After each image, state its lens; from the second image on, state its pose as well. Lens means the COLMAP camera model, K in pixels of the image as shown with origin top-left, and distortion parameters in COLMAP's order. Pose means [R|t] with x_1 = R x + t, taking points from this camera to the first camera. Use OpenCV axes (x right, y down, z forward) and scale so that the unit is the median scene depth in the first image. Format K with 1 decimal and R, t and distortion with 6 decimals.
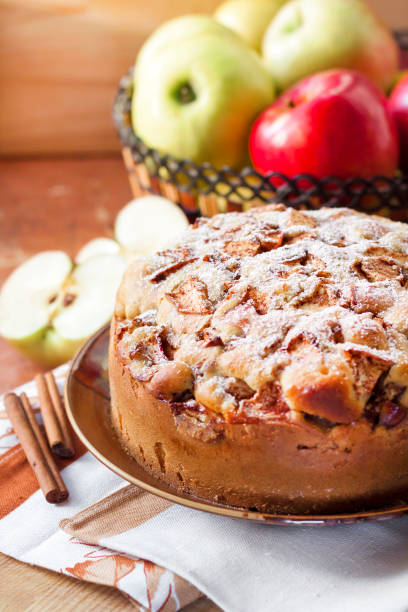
lens RADIAL K [[1531.3, 0, 204.0], [0, 1531.3, 306.0], [0, 0, 1]] dist [-0.094556, -0.502168]
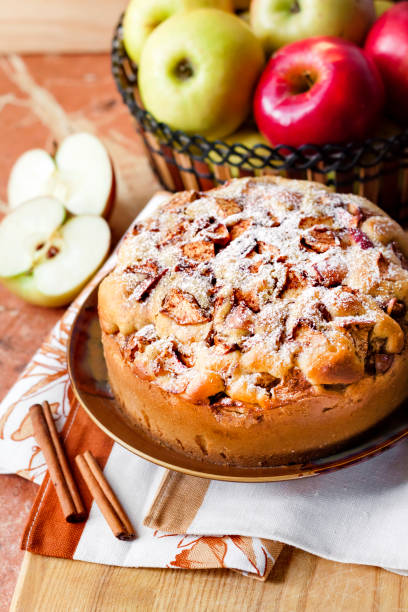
lens RADIAL K [[1531.3, 0, 204.0], [0, 1531.3, 306.0], [0, 0, 1]] dist [-0.094556, -0.502168]
pose [[0.916119, -0.304137, 0.261204, -0.319971], [0.246657, 0.941213, 0.230819, -0.293048], [-0.316049, -0.147030, 0.937281, -0.123347]]
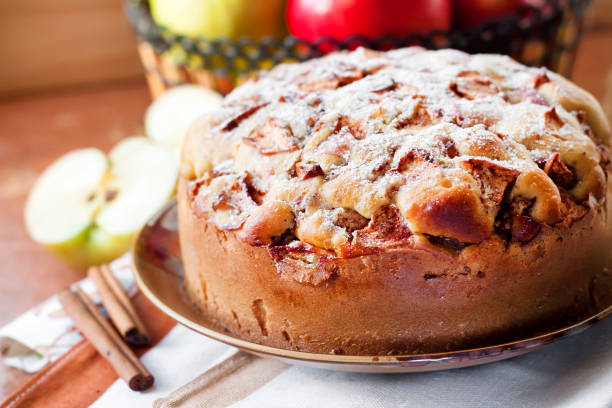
lens RADIAL K [[1531.3, 0, 306.0], [0, 1531.3, 204.0], [0, 0, 1]] dist [-0.094556, -0.502168]
pose [[0.989221, -0.095961, 0.110608, -0.095858], [0.106259, 0.990138, -0.091299, 0.120930], [-0.100756, 0.102067, 0.989662, 0.135704]]
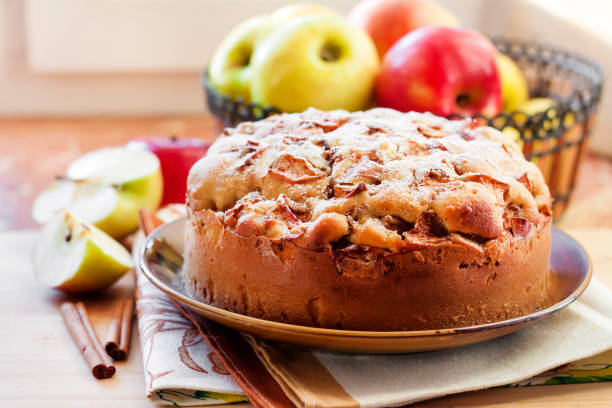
lens RADIAL K [[1531.3, 0, 306.0], [0, 1531.3, 204.0], [0, 0, 1]] dist [-0.094556, -0.502168]
pose [[0.867825, -0.100718, 0.486554, -0.546749], [0.198254, 0.968102, -0.153209, 0.190105], [-0.455604, 0.229420, 0.860112, 0.099263]]
